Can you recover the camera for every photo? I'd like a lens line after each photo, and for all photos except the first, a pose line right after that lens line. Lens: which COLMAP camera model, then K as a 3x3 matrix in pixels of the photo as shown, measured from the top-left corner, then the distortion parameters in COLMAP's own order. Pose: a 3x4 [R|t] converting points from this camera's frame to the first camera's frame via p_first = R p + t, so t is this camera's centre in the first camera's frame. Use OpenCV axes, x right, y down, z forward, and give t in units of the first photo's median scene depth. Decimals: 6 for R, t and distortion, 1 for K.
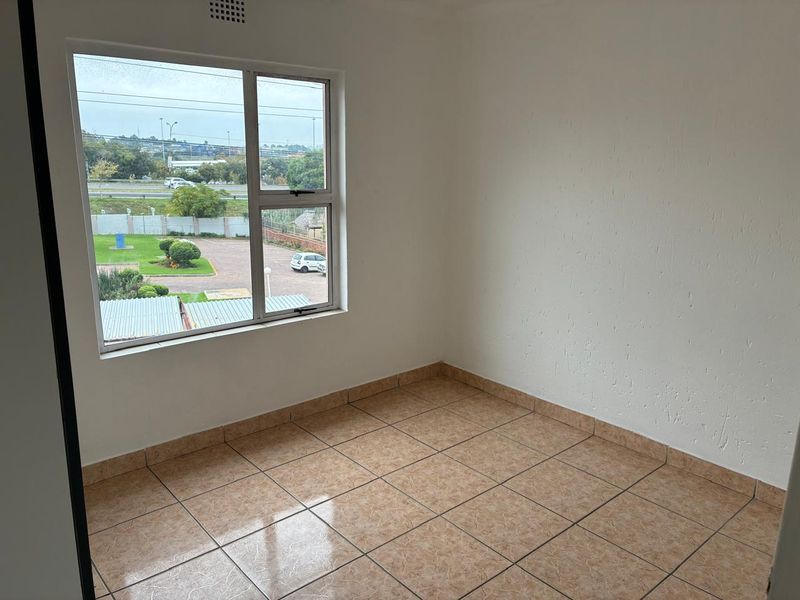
lens RADIAL K [[608.7, 0, 400.0], [0, 608.7, 300.0], [0, 0, 1]] dist [0.000197, -0.008979]
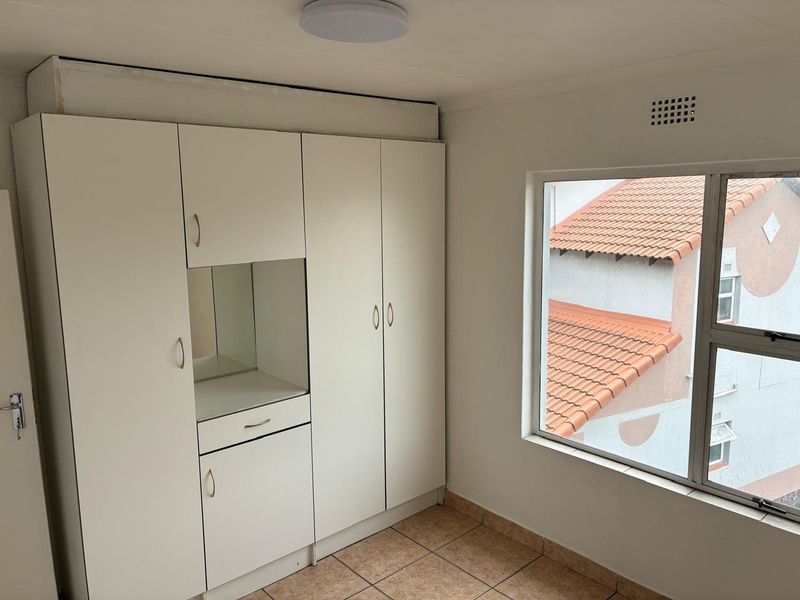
lens RADIAL K [[608.7, 0, 400.0], [0, 608.7, 300.0], [0, 0, 1]] dist [0.000197, -0.008979]
pose [[-0.003466, 0.141870, -0.989879, 0.556666], [-0.227599, 0.963793, 0.138929, -0.237616], [0.973749, 0.225777, 0.028949, 0.620156]]
